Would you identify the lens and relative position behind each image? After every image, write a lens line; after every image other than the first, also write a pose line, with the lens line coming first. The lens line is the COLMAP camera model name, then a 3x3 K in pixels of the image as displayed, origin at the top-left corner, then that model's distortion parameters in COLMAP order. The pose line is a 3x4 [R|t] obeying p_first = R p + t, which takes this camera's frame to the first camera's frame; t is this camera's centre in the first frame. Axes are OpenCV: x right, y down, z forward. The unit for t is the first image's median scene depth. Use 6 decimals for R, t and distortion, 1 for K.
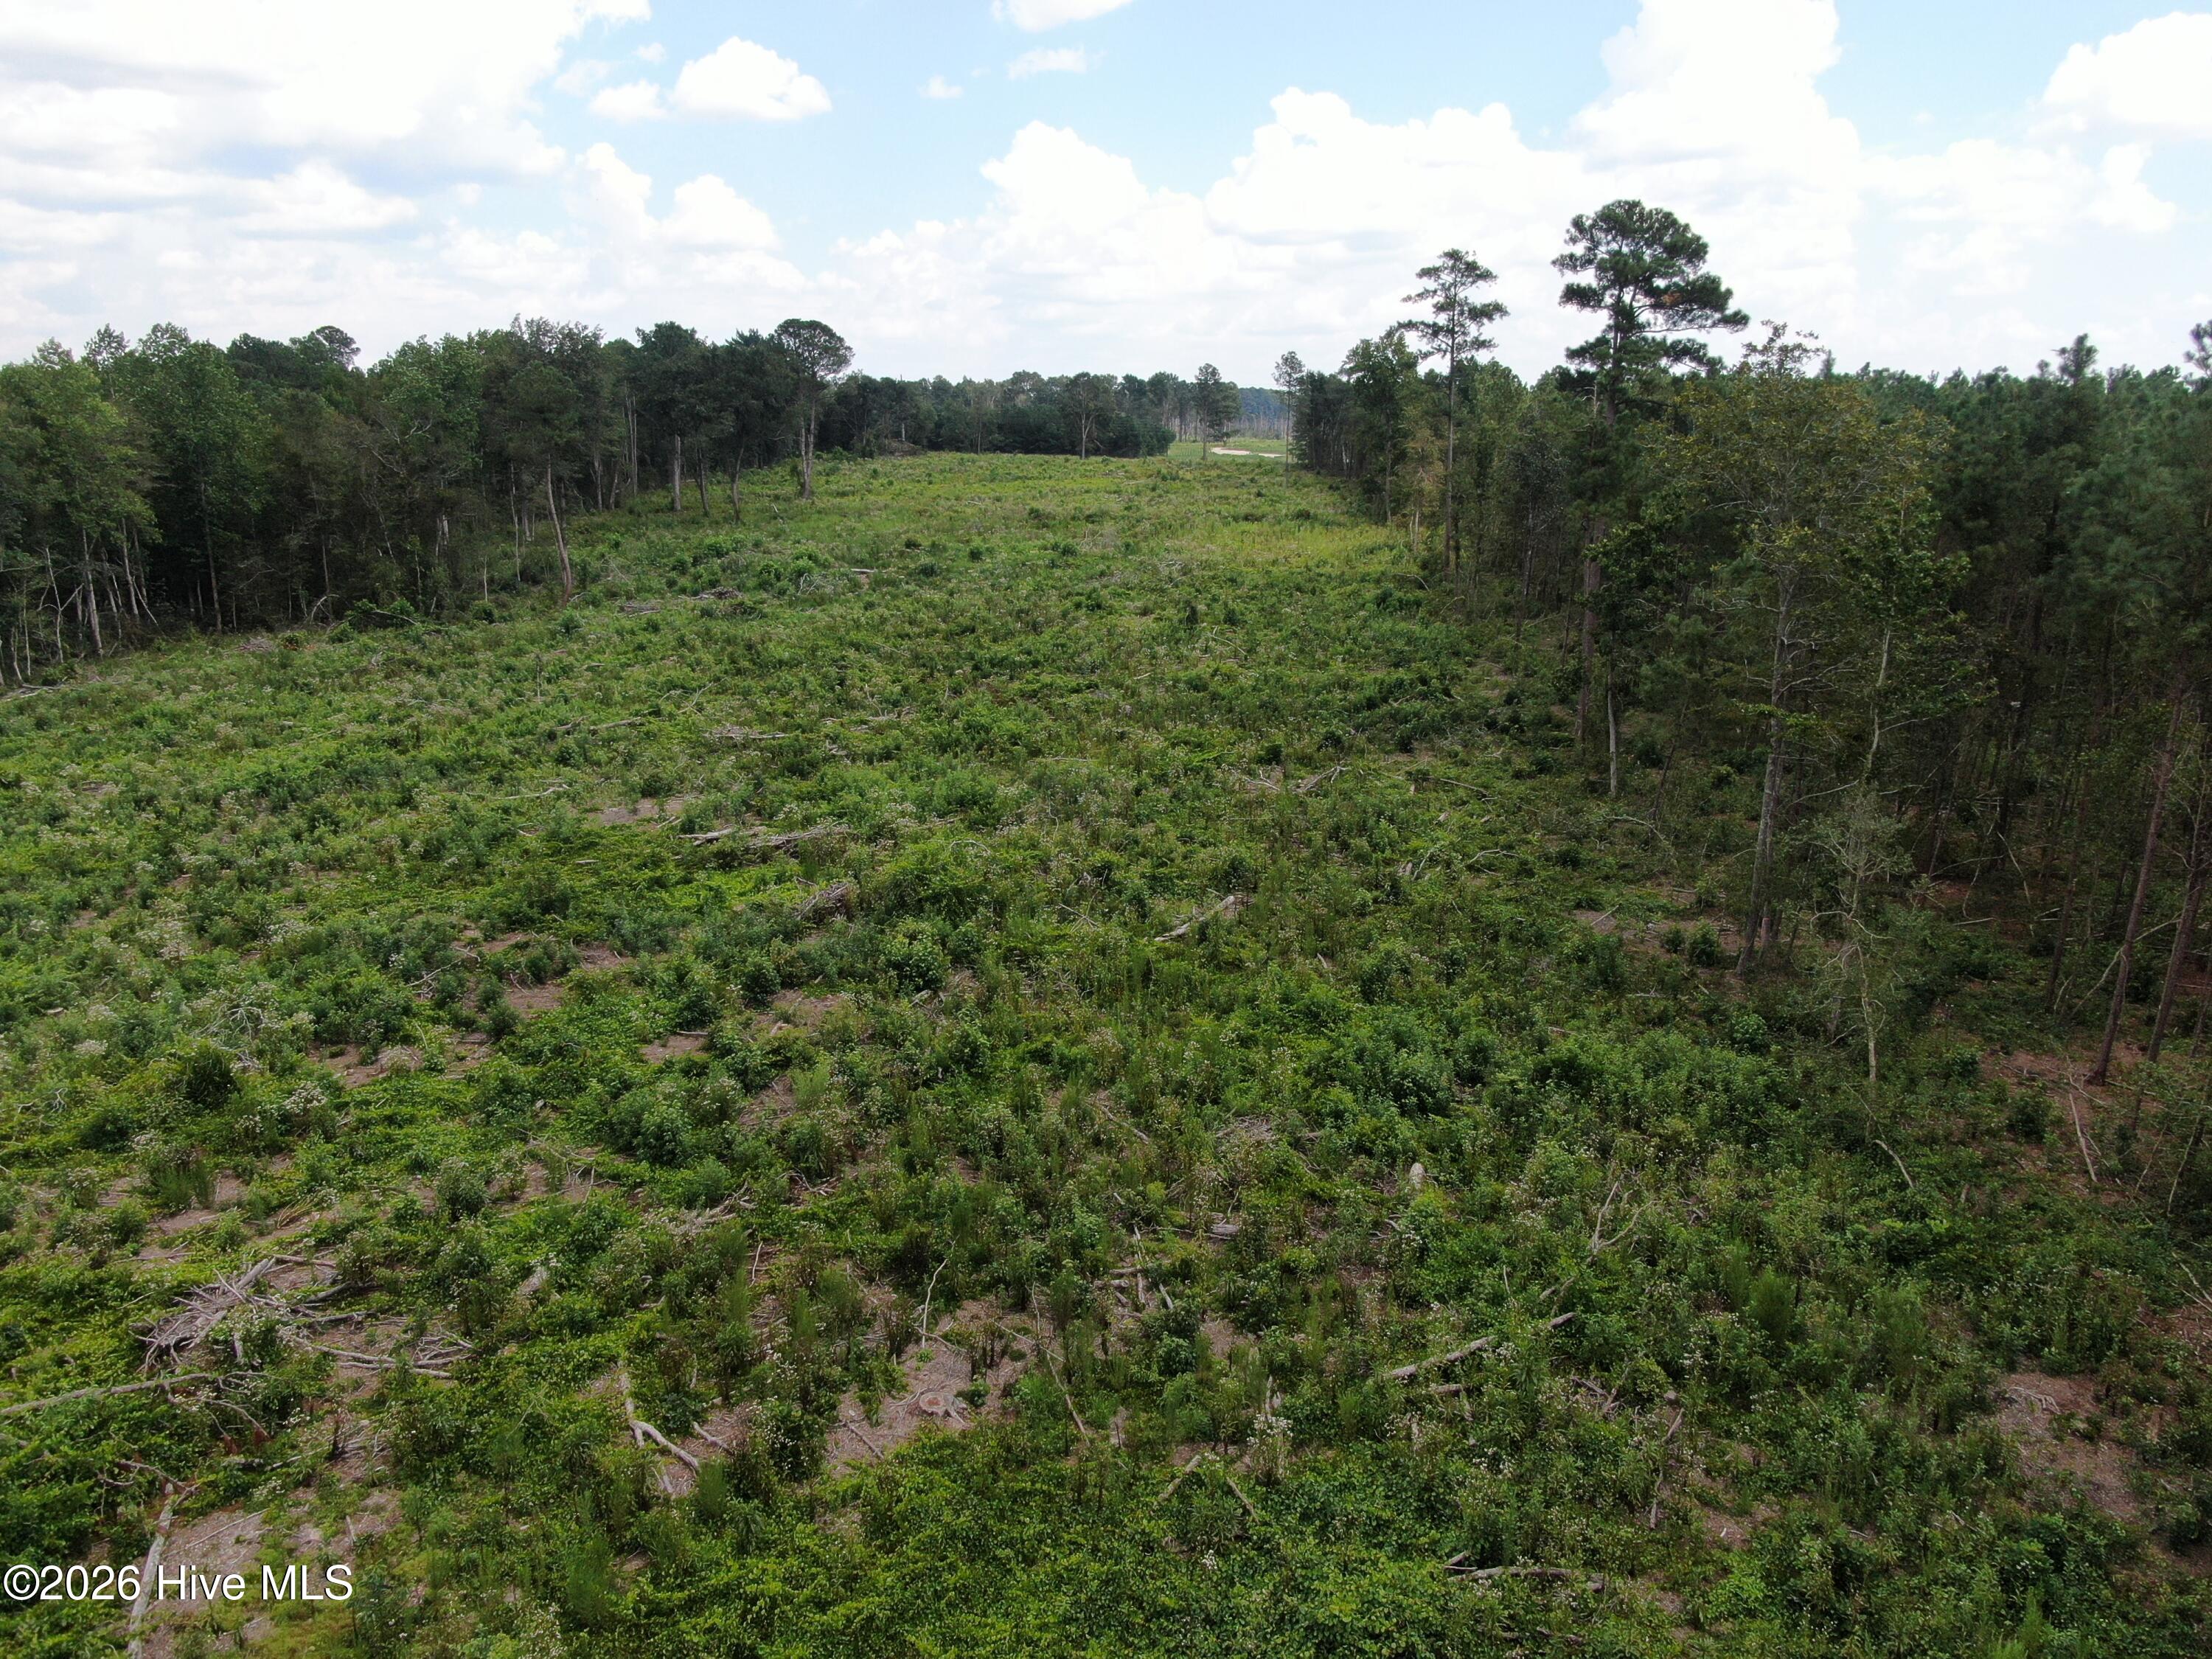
lens RADIAL K [[1605.2, 0, 1100.2], [0, 1605.2, 813.7], [0, 0, 1]] dist [-0.021985, 0.016342]
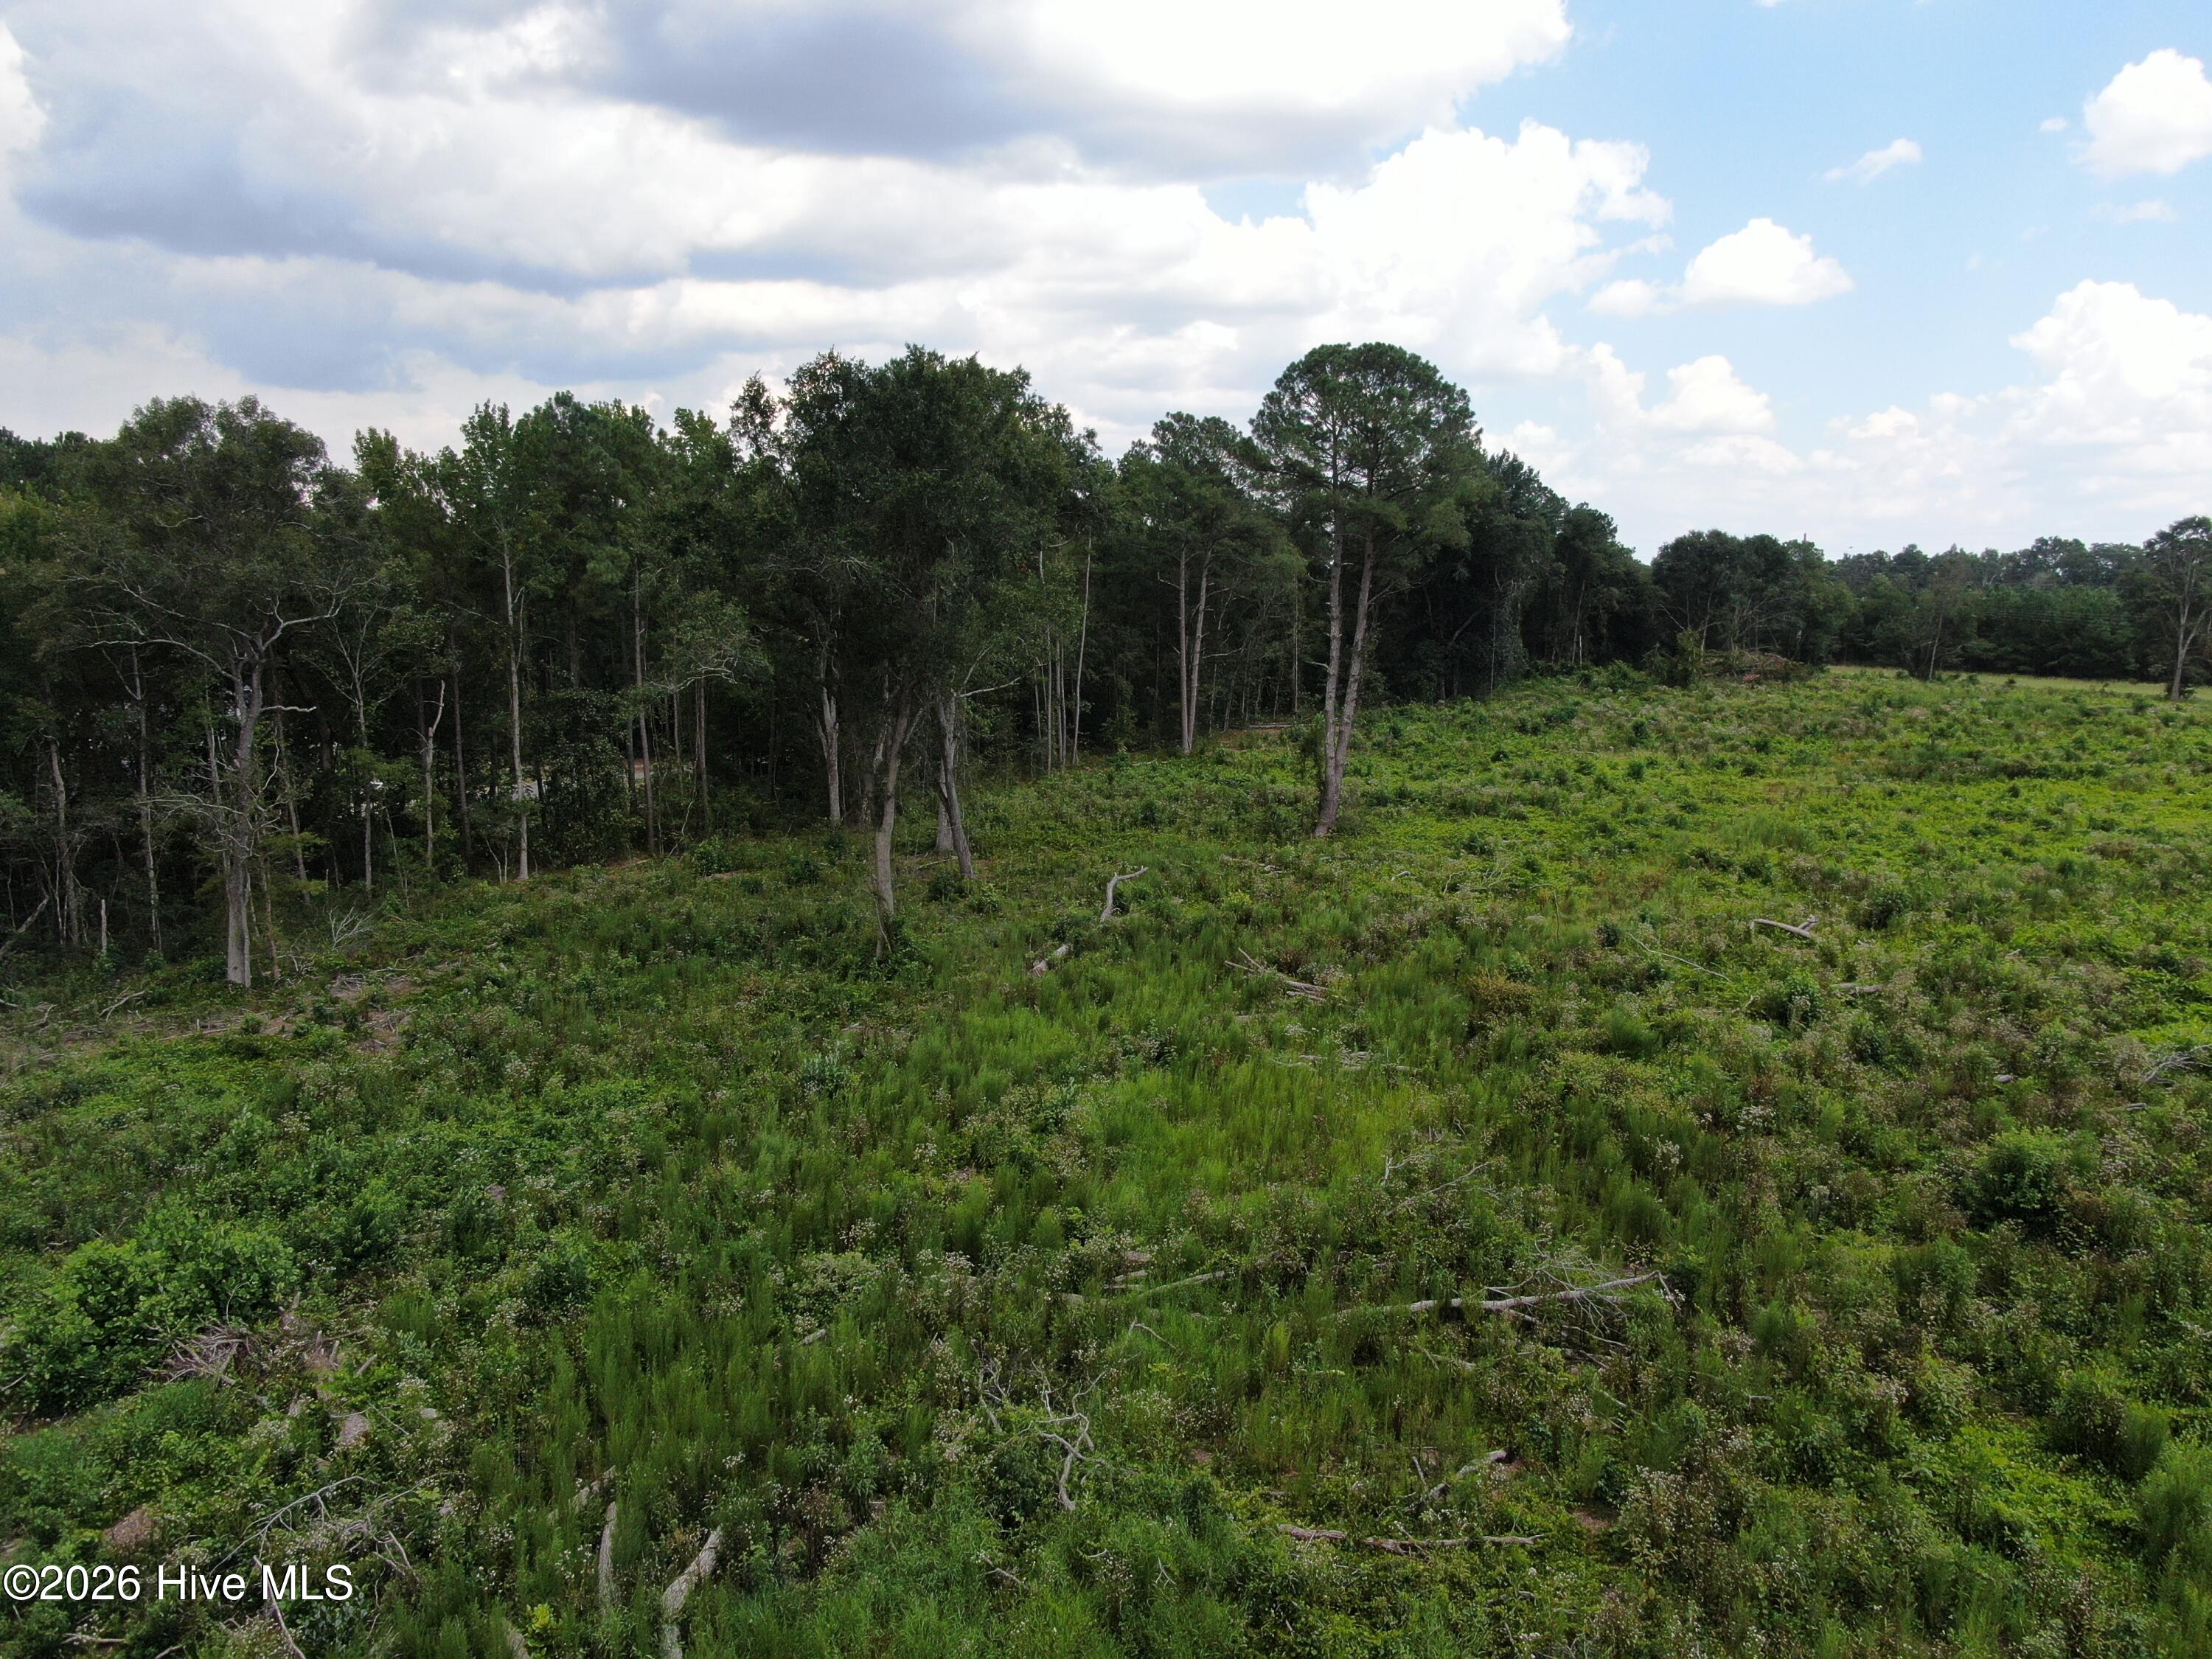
lens RADIAL K [[1605.2, 0, 1114.7], [0, 1605.2, 831.6], [0, 0, 1]] dist [-0.021985, 0.016342]
pose [[0.841726, 0.080594, -0.533856, -0.148147], [-0.133294, 0.989208, -0.060826, -0.777271], [0.523193, 0.122359, 0.843385, 3.069192]]
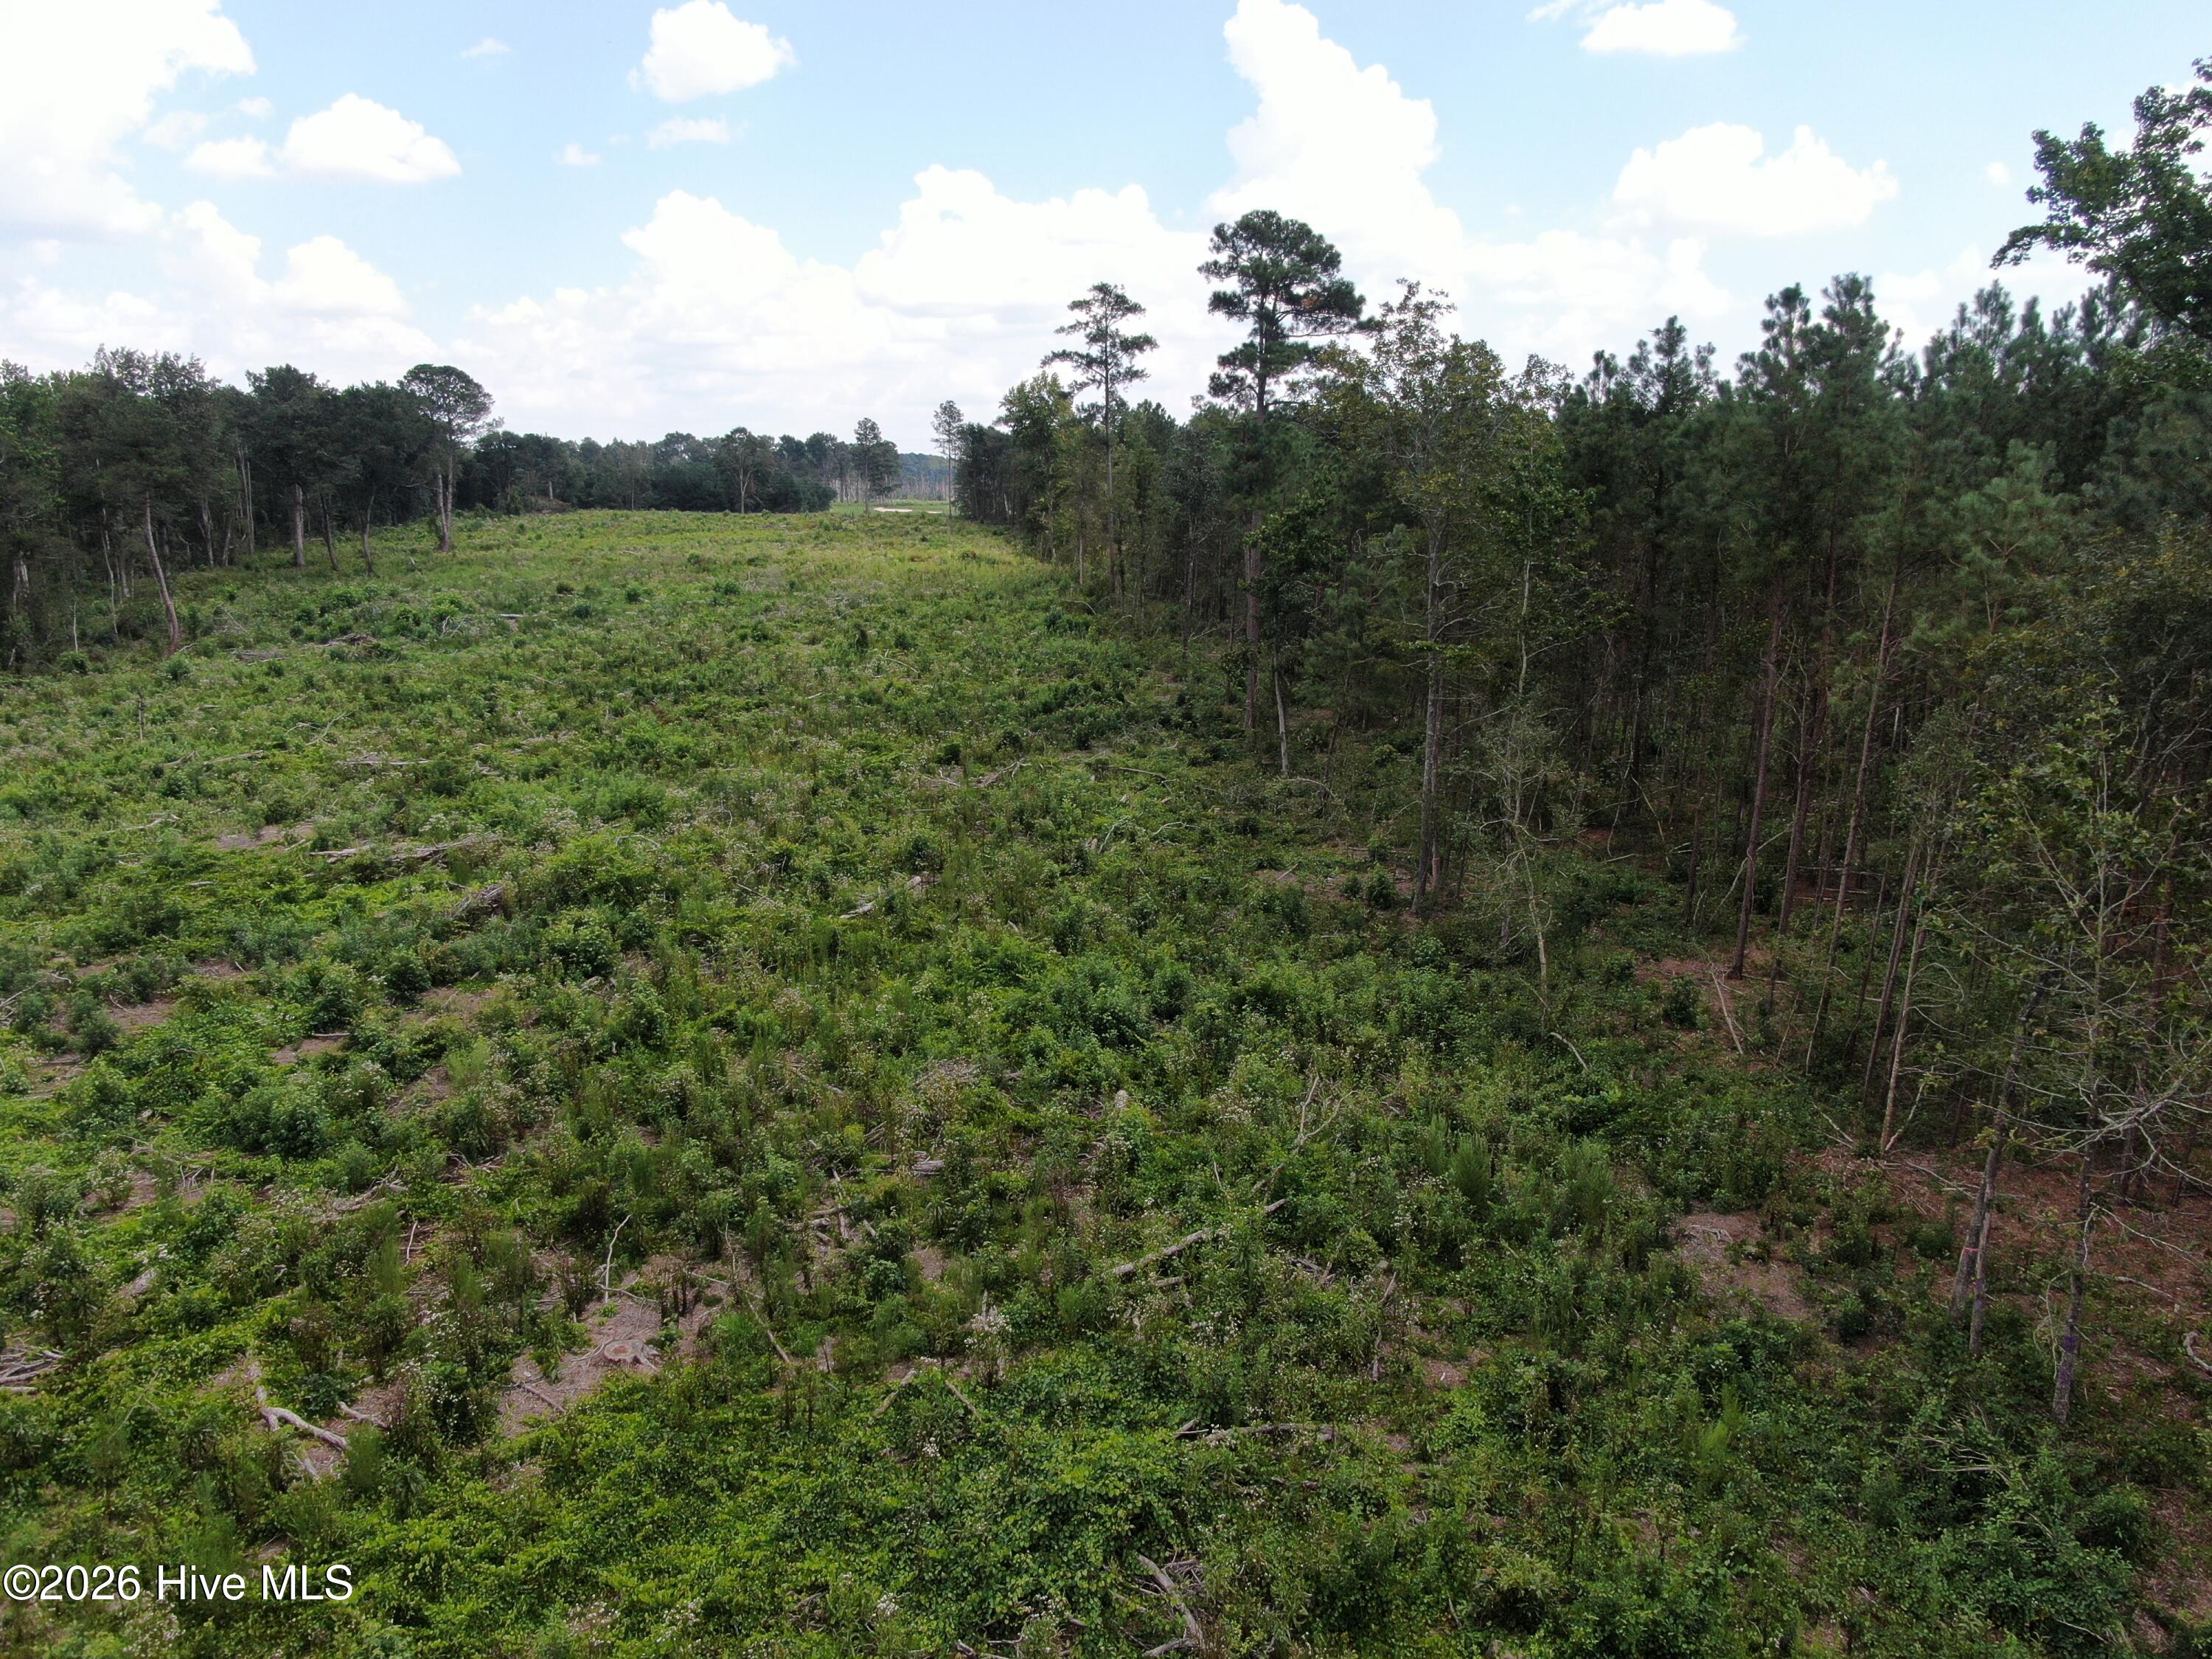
lens RADIAL K [[1605.2, 0, 1098.8], [0, 1605.2, 814.8], [0, 0, 1]] dist [-0.021985, 0.016342]
pose [[0.979083, -0.046176, 0.198150, -0.001883], [0.054215, 0.997904, -0.035332, 0.058301], [-0.196103, 0.045336, 0.979535, 0.020361]]
